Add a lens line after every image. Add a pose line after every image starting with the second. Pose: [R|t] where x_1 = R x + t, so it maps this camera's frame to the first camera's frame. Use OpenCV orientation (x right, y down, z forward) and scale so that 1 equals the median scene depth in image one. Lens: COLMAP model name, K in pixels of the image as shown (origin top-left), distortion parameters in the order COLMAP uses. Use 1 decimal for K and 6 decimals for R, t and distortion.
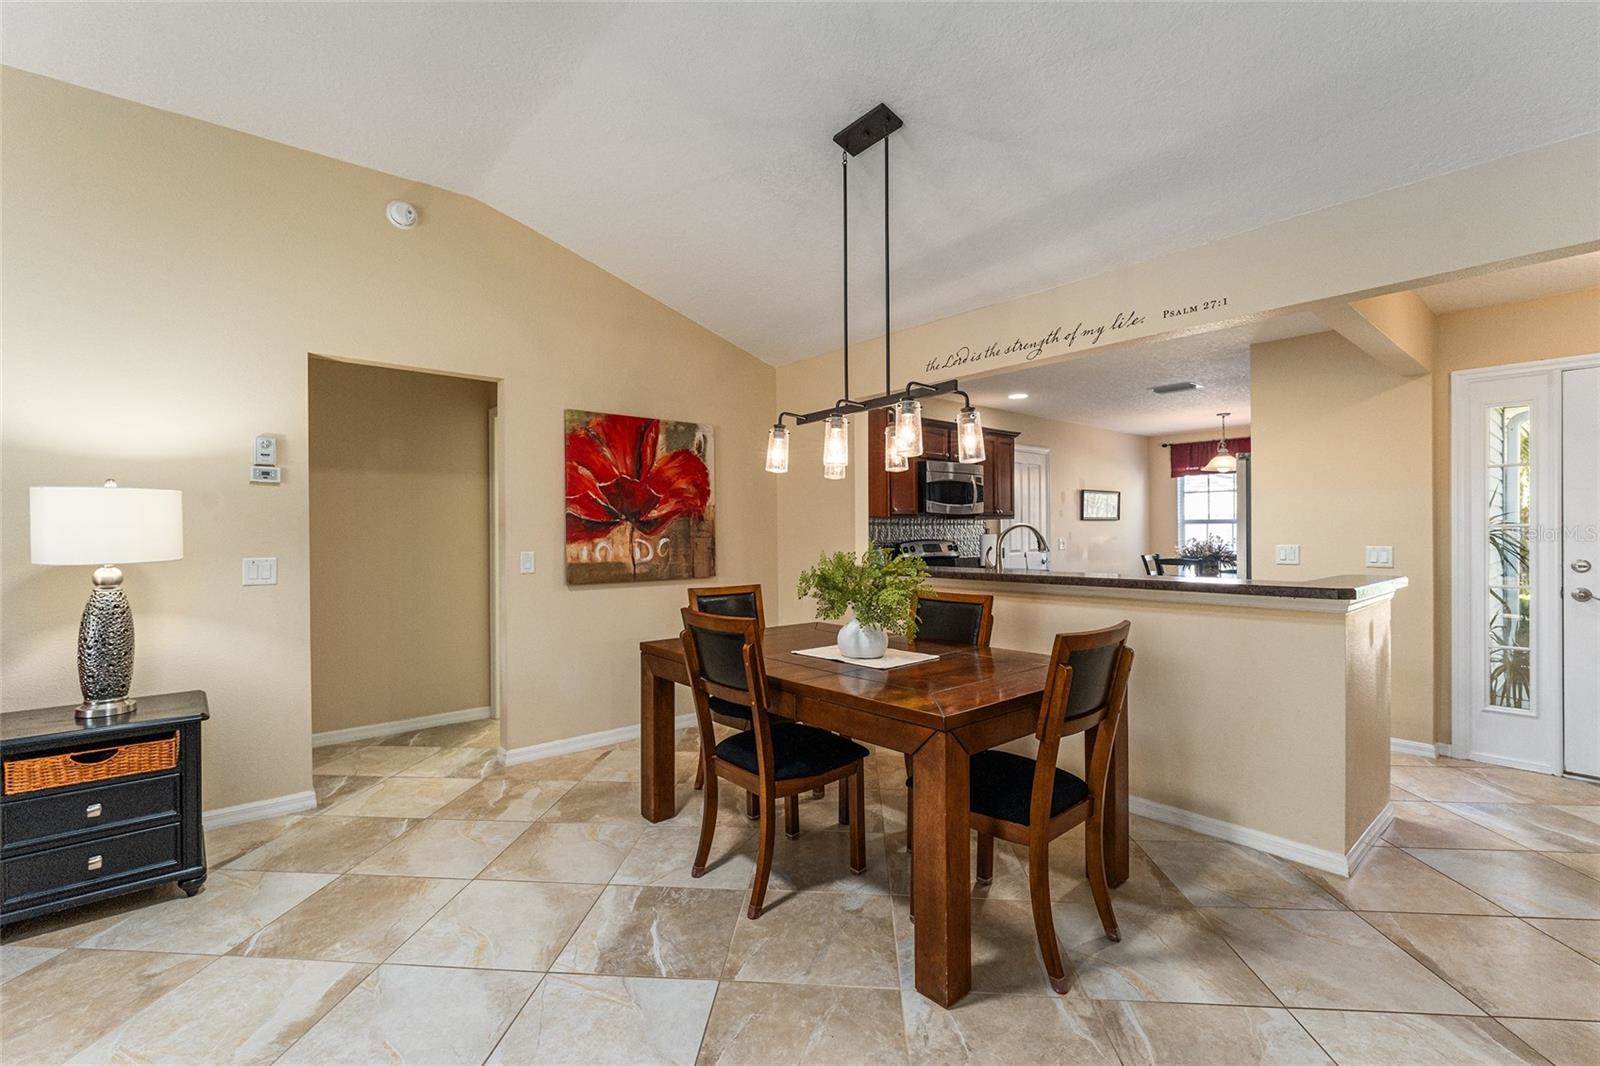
lens RADIAL K [[697.5, 0, 798.7], [0, 697.5, 535.1], [0, 0, 1]] dist [-0.001011, -0.000451]
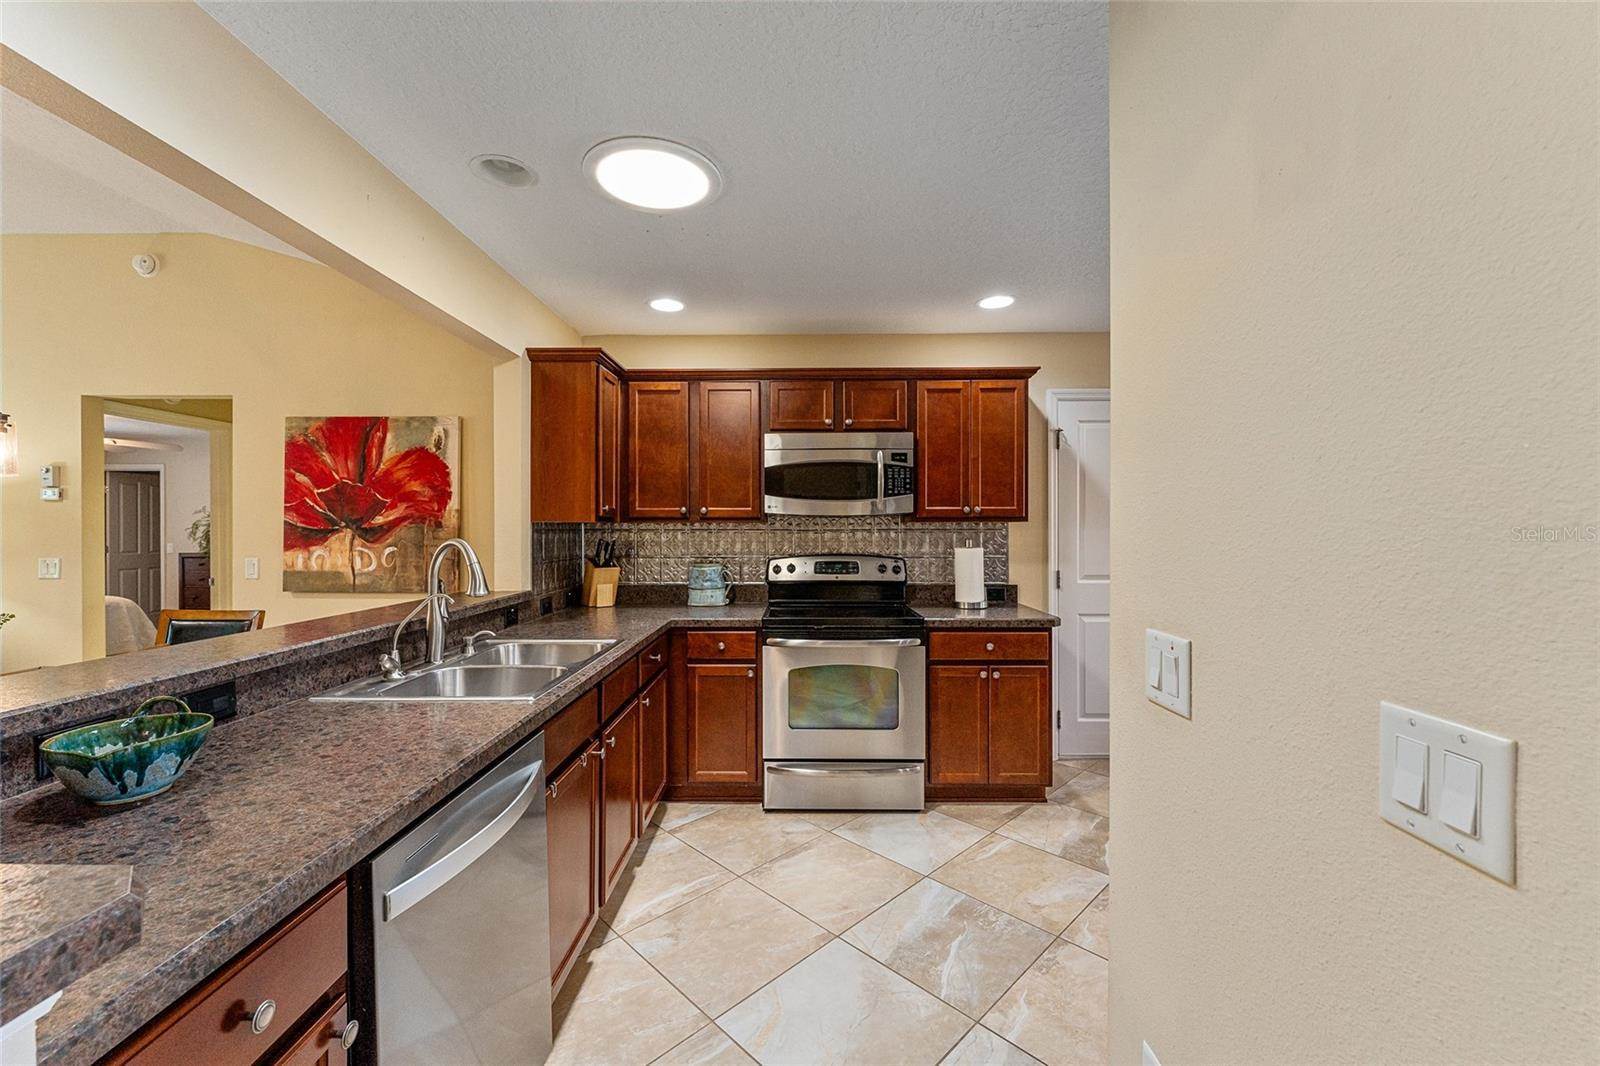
lens RADIAL K [[638.8, 0, 797.7], [0, 638.8, 528.4], [0, 0, 1]] dist [-0.003712, 0.002017]
pose [[0.755976, 0.006858, -0.654564, 0.816838], [-0.007894, 0.999968, 0.001359, -0.027395], [0.654552, 0.004140, 0.756006, 0.783612]]
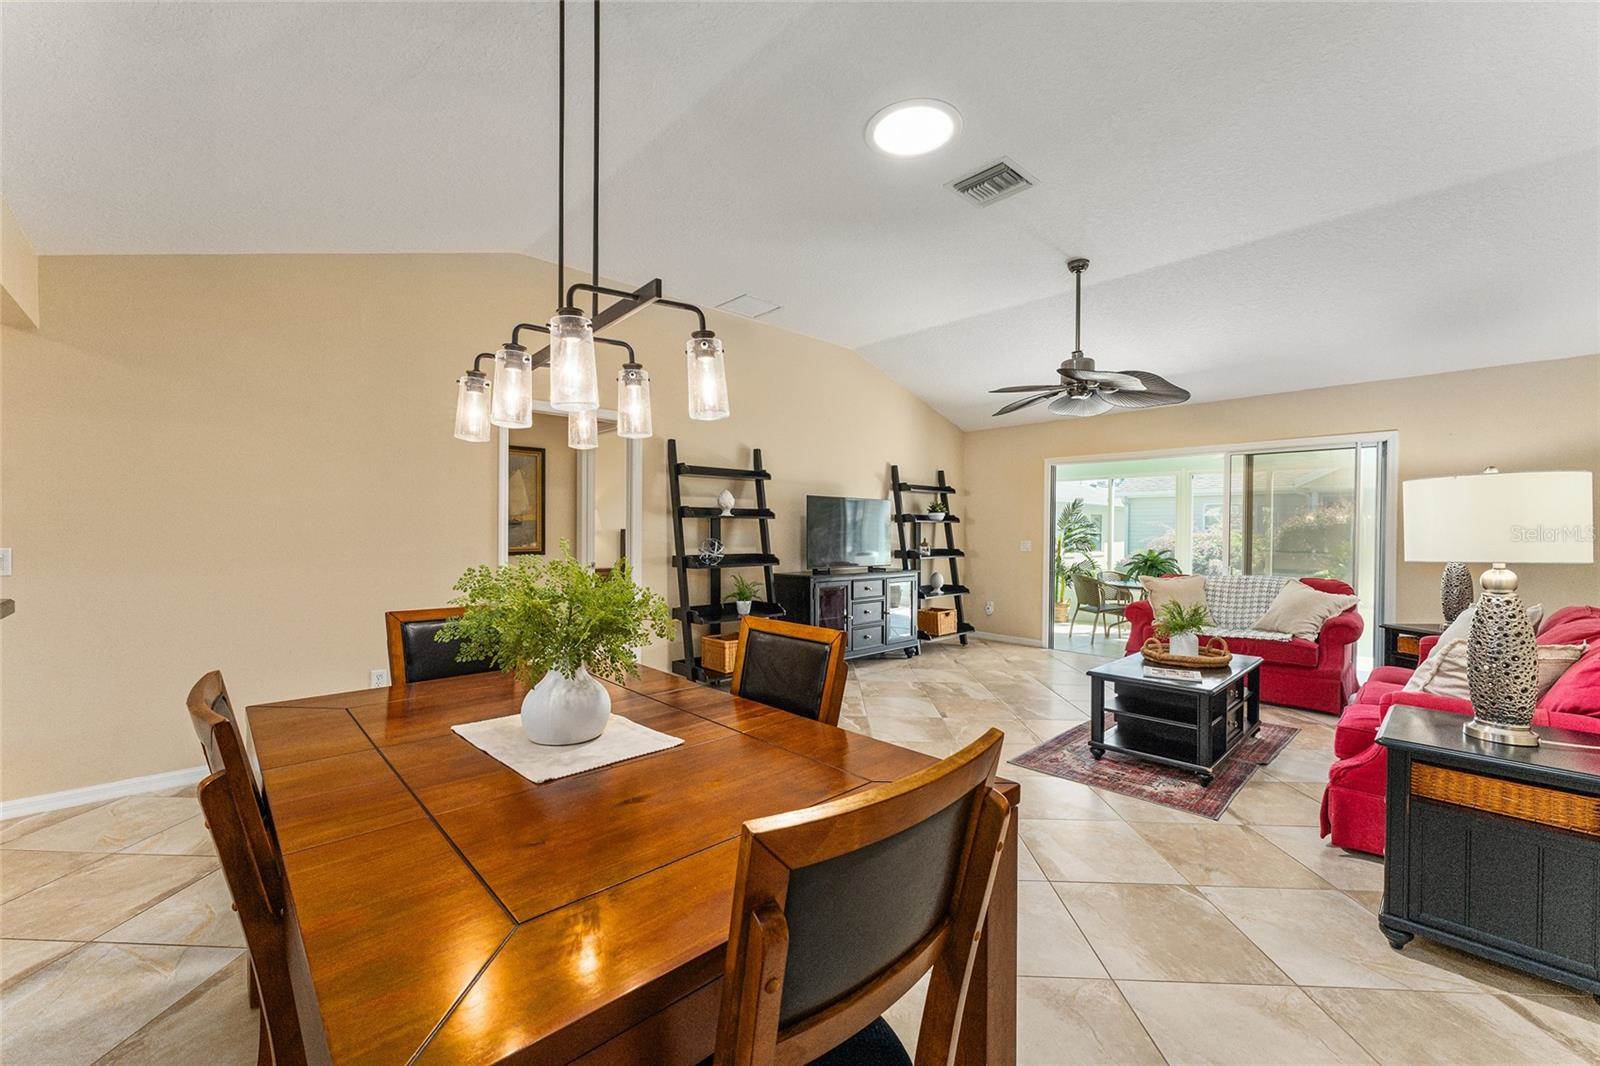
lens RADIAL K [[638.8, 0, 800.9], [0, 638.8, 534.9], [0, 0, 1]] dist [-0.003712, 0.002017]
pose [[-0.999022, 0.001836, -0.044172, -0.060071], [0.001237, 0.999907, 0.013599, -0.003796], [0.044193, 0.013531, -0.998931, 1.058543]]
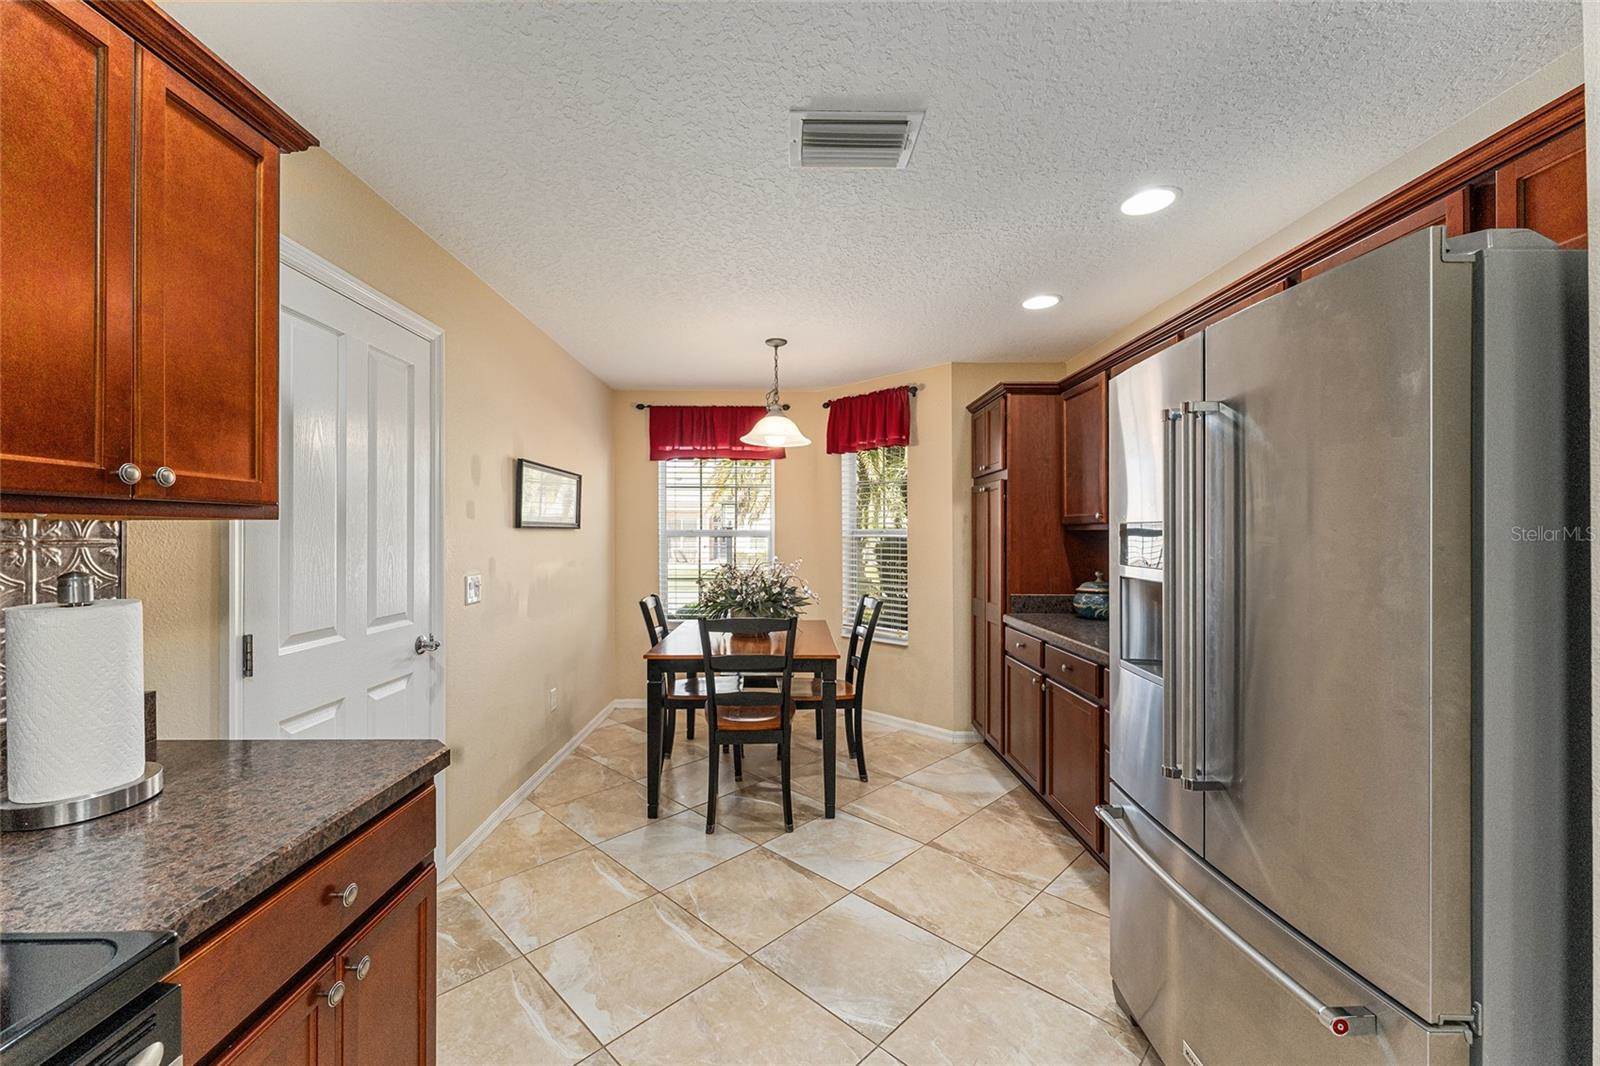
lens RADIAL K [[638.8, 0, 795.0], [0, 638.8, 526.6], [0, 0, 1]] dist [-0.003712, 0.002017]
pose [[0.645953, 0.015660, 0.763216, 0.421803], [0.001078, 0.999770, -0.021426, -0.027048], [-0.763376, 0.014663, 0.645788, 1.206133]]
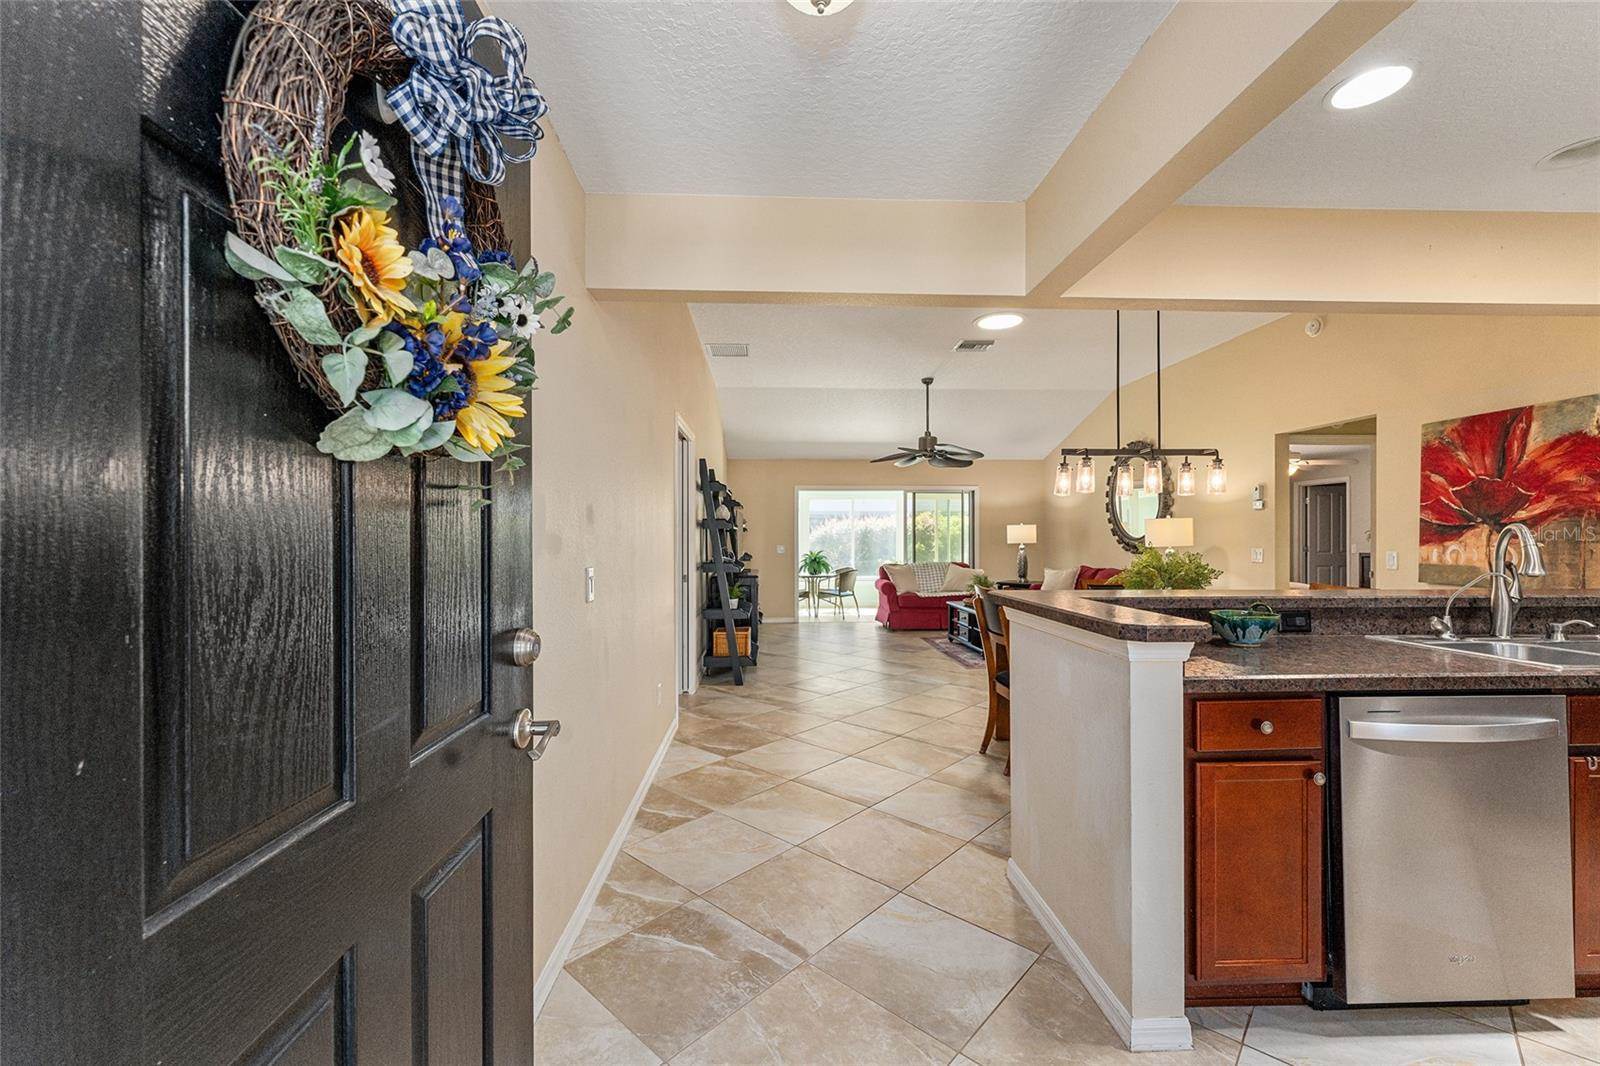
lens RADIAL K [[638.8, 0, 795.8], [0, 638.8, 542.5], [0, 0, 1]] dist [-0.003712, 0.002017]
pose [[-0.614942, 0.014286, -0.788443, 1.076826], [0.002762, 0.999869, 0.015963, -0.011638], [0.788567, 0.007639, -0.614901, 0.832929]]
